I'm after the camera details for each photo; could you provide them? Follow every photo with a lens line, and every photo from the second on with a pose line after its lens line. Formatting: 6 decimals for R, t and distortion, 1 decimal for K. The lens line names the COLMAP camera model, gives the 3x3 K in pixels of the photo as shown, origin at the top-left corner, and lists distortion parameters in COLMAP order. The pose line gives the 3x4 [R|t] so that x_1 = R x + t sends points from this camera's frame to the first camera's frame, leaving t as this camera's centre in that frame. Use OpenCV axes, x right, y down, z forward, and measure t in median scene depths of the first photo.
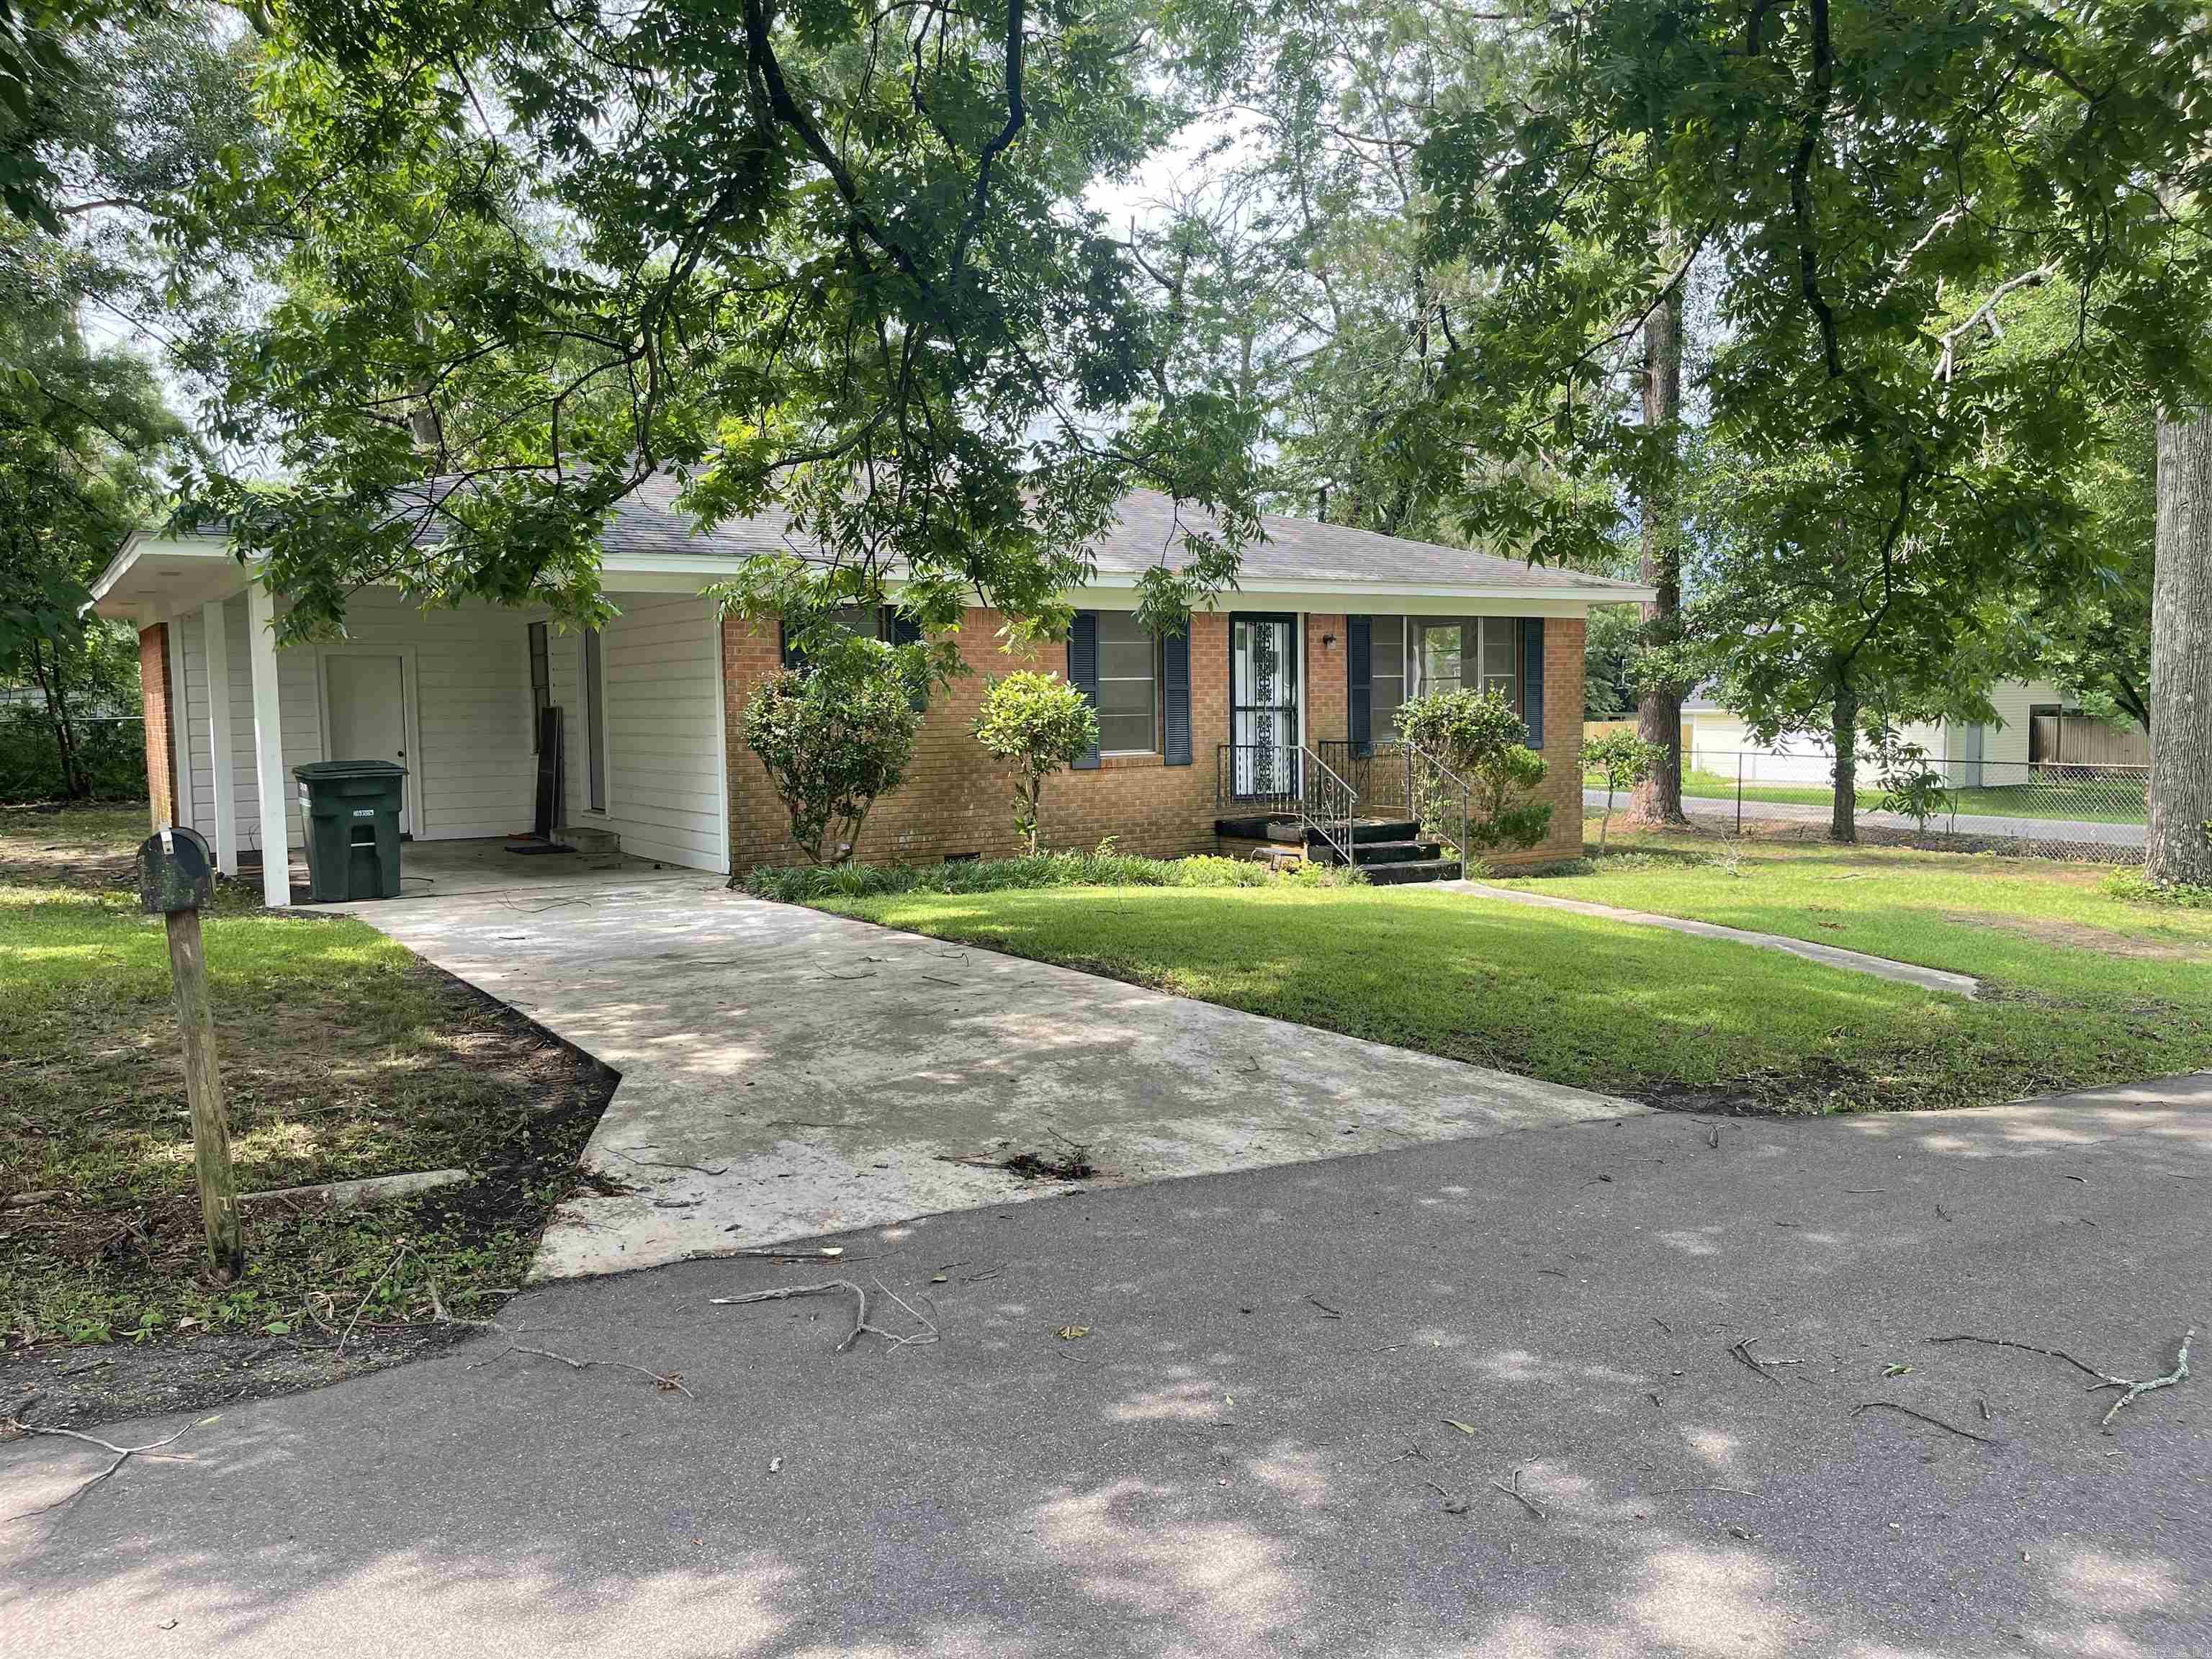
lens RADIAL K [[1661.8, 0, 1093.3], [0, 1661.8, 831.7], [0, 0, 1]] dist [0.030361, -0.028663]
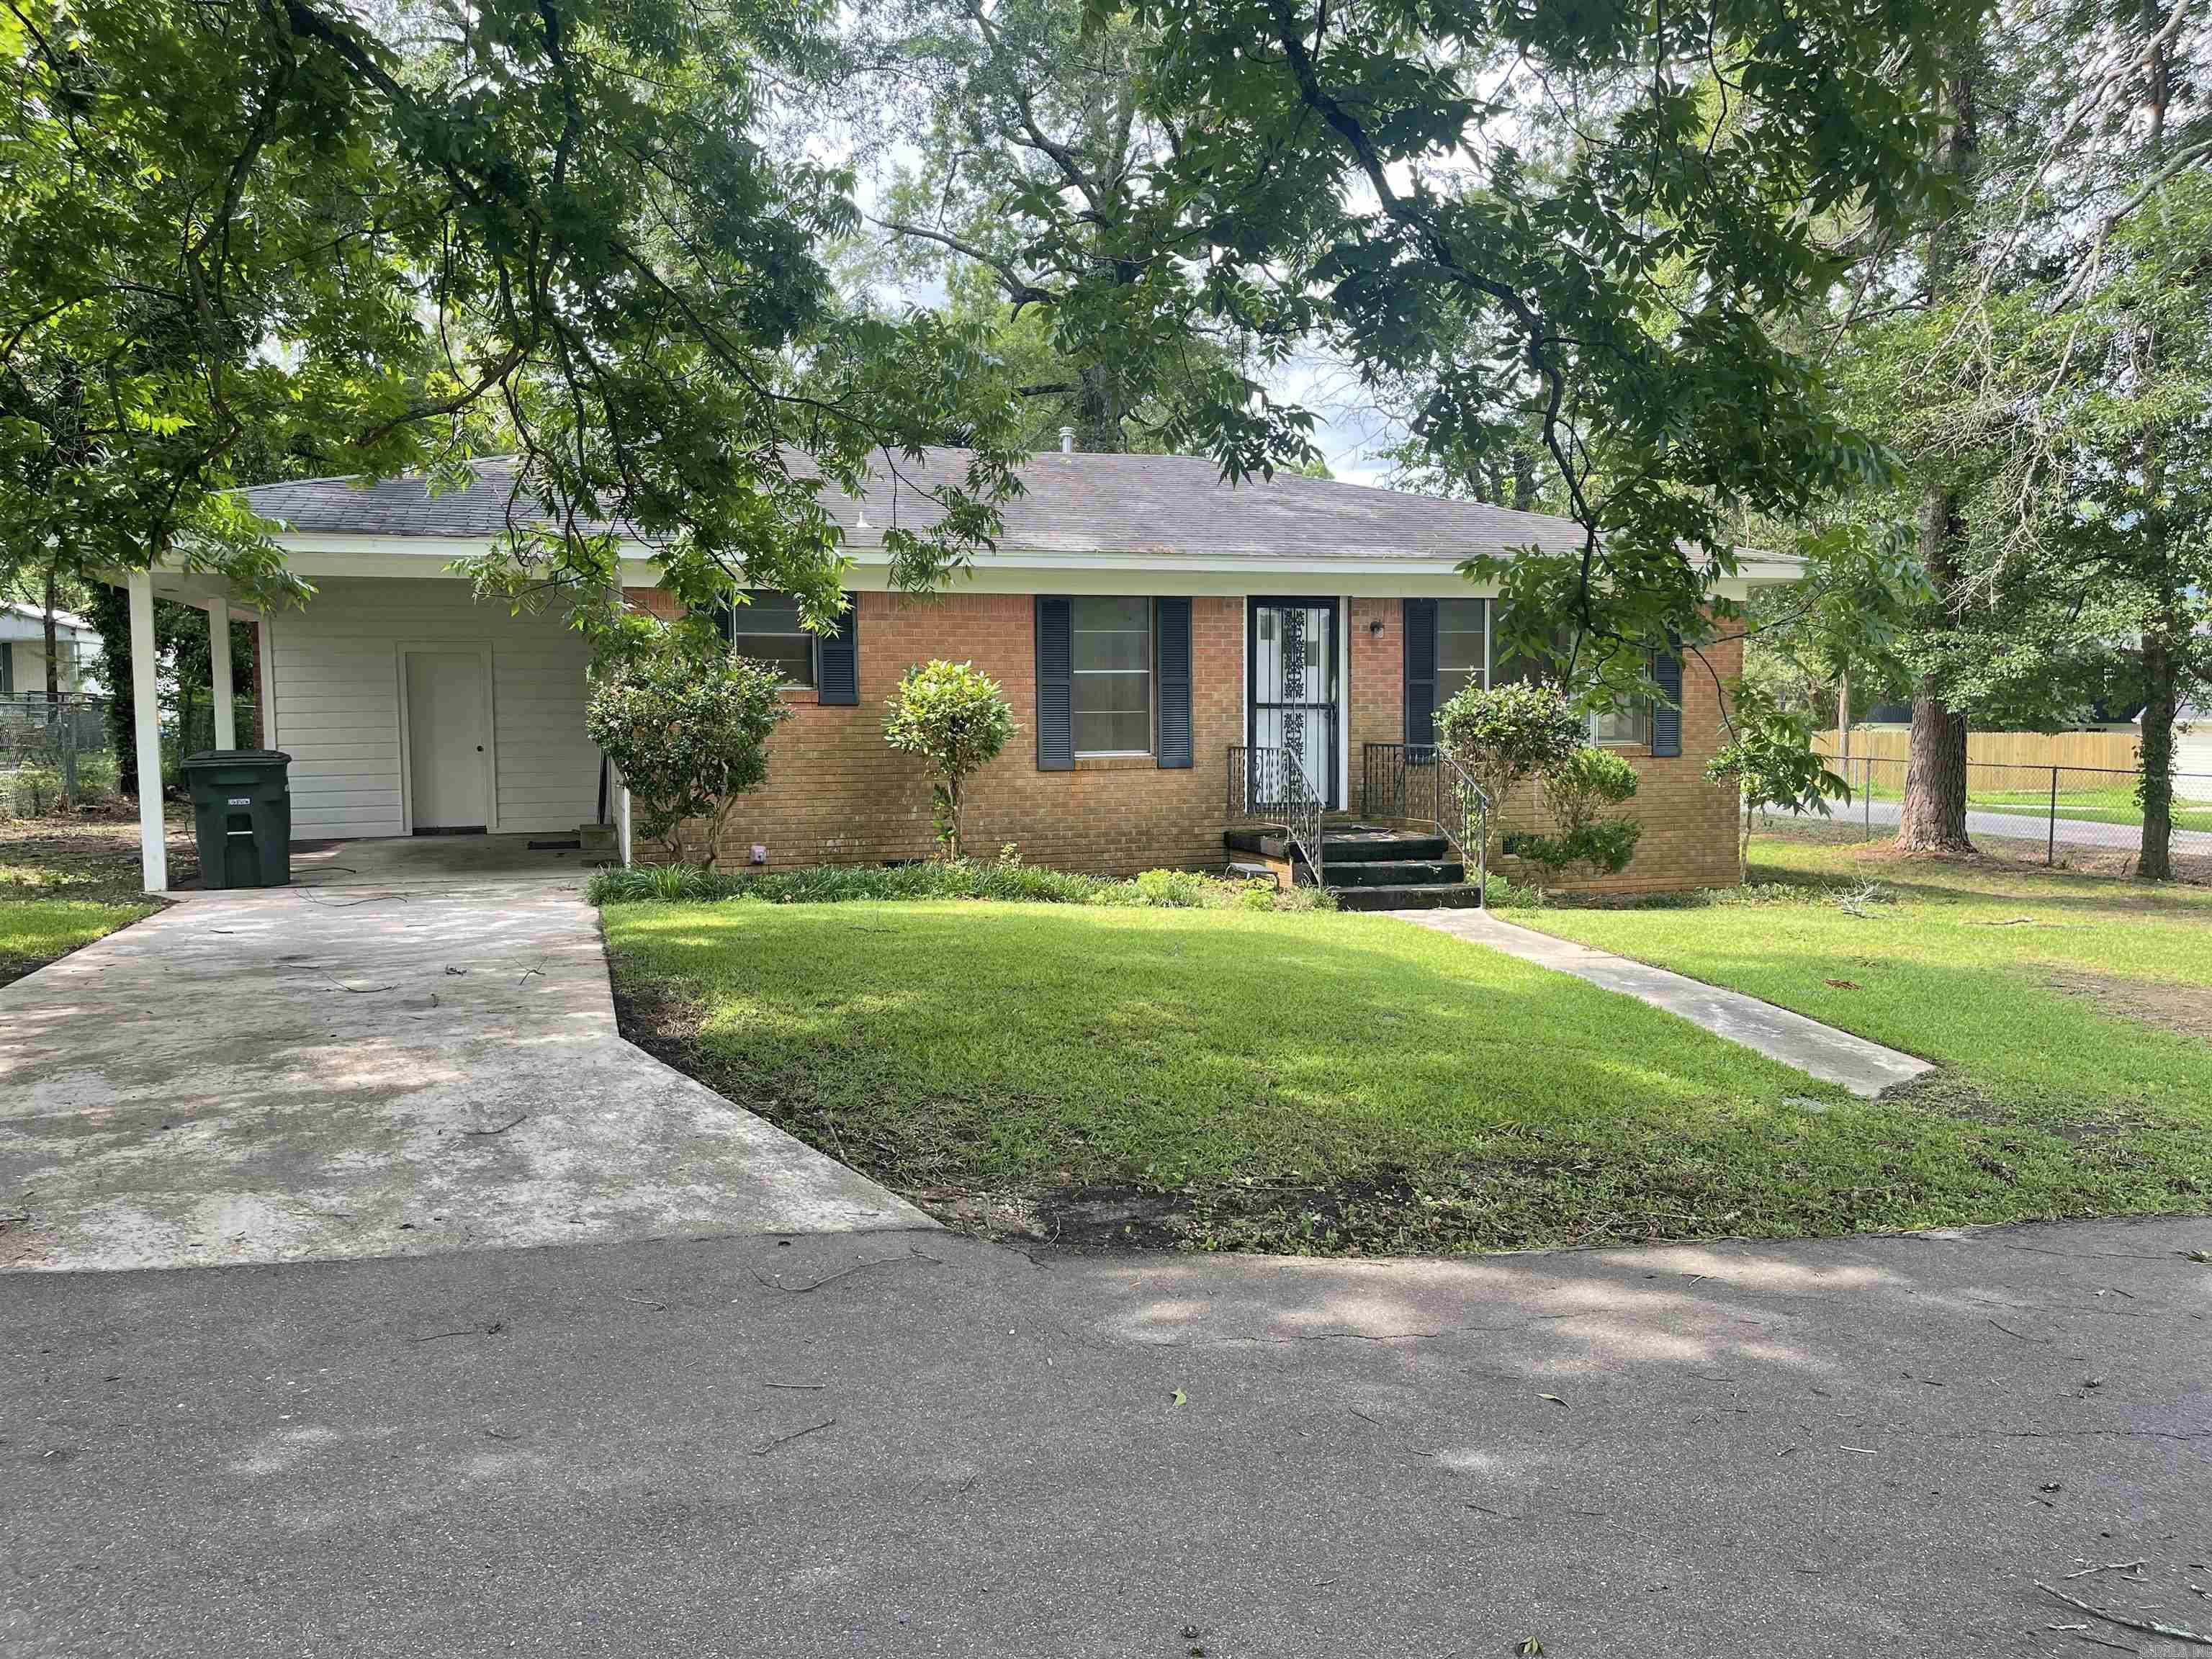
lens RADIAL K [[1661.8, 0, 1114.5], [0, 1661.8, 836.9], [0, 0, 1]] dist [0.030361, -0.028663]
pose [[0.963434, 0.024385, -0.266834, 0.259453], [-0.024976, 0.999687, 0.001181, -0.003433], [0.266779, 0.005526, 0.963742, 0.131879]]
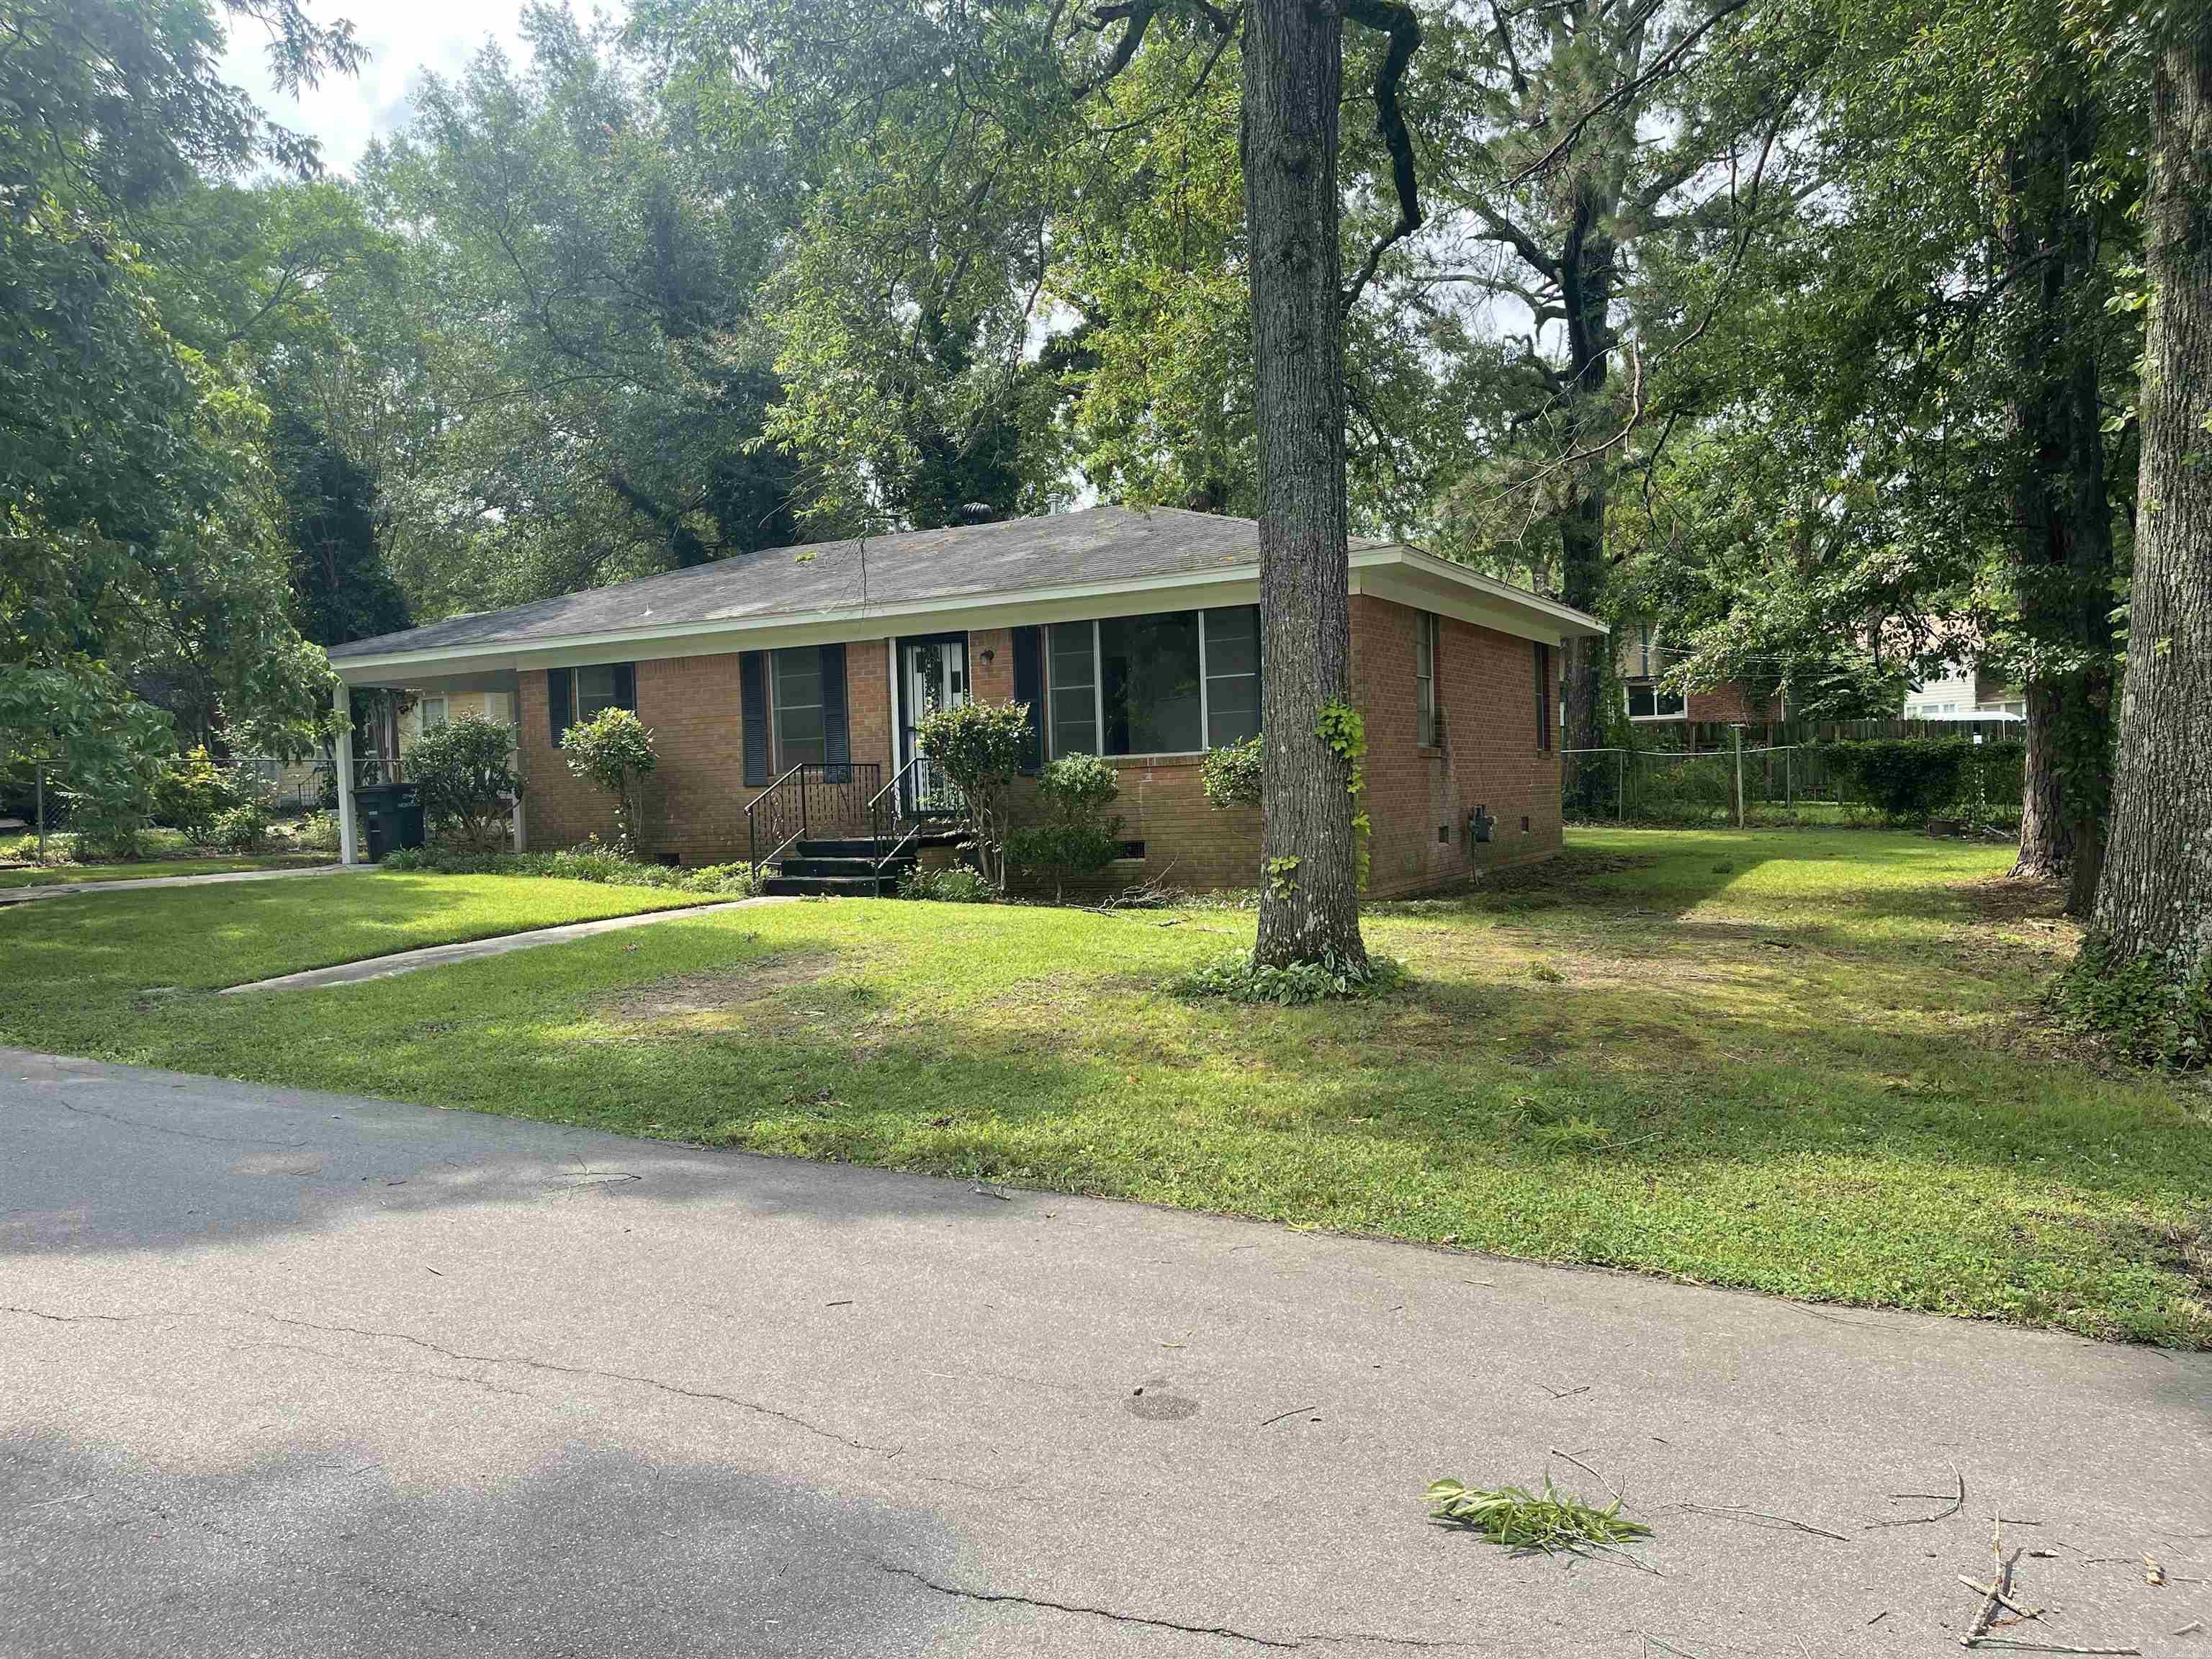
lens RADIAL K [[1661.8, 0, 1103.7], [0, 1661.8, 828.3], [0, 0, 1]] dist [0.030361, -0.028663]
pose [[0.529273, 0.040305, -0.847494, 1.084545], [-0.020140, 0.999186, 0.034942, -0.052243], [0.848213, -0.001425, 0.529654, 0.566119]]
